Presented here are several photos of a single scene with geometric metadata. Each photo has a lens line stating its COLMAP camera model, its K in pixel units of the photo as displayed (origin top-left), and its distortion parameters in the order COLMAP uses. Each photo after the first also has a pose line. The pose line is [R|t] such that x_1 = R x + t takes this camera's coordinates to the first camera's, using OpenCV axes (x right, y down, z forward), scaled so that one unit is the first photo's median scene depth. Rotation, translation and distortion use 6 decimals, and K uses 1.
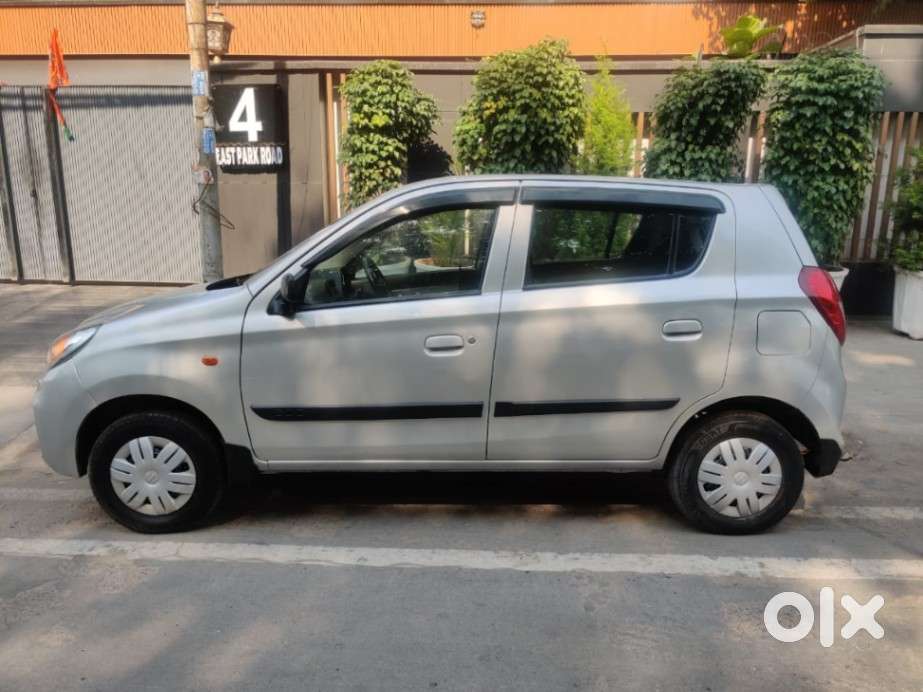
lens RADIAL K [[713.5, 0, 456.7], [0, 713.5, 348.1], [0, 0, 1]] dist [0.050040, -0.046523]
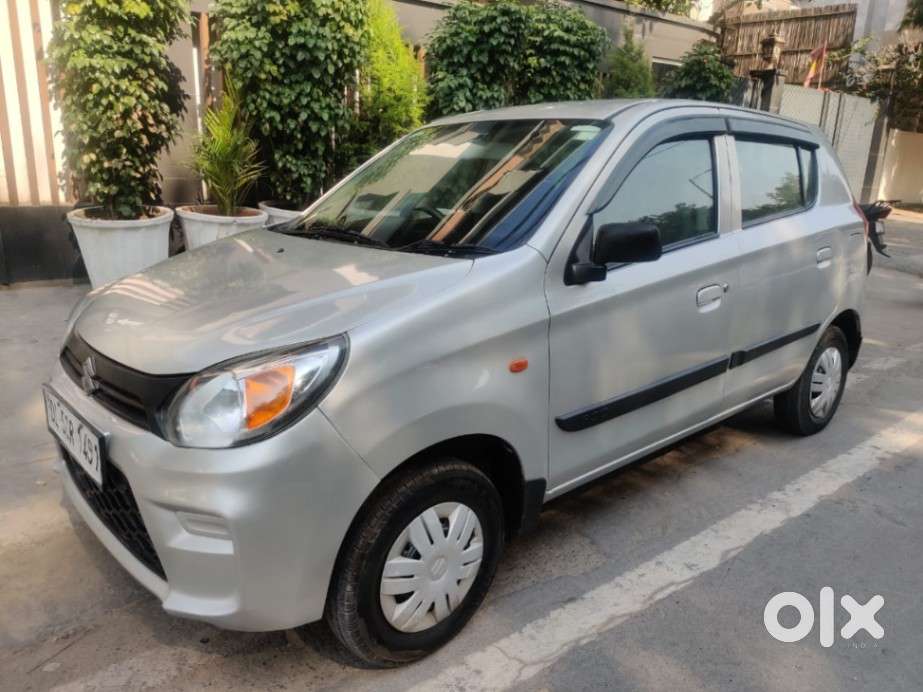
lens RADIAL K [[713.5, 0, 459.1], [0, 713.5, 353.4], [0, 0, 1]] dist [0.050040, -0.046523]
pose [[0.732922, -0.169827, 0.658775, -0.409601], [0.115079, 0.985335, 0.125980, -0.041188], [-0.670509, -0.016522, 0.741718, 0.273649]]
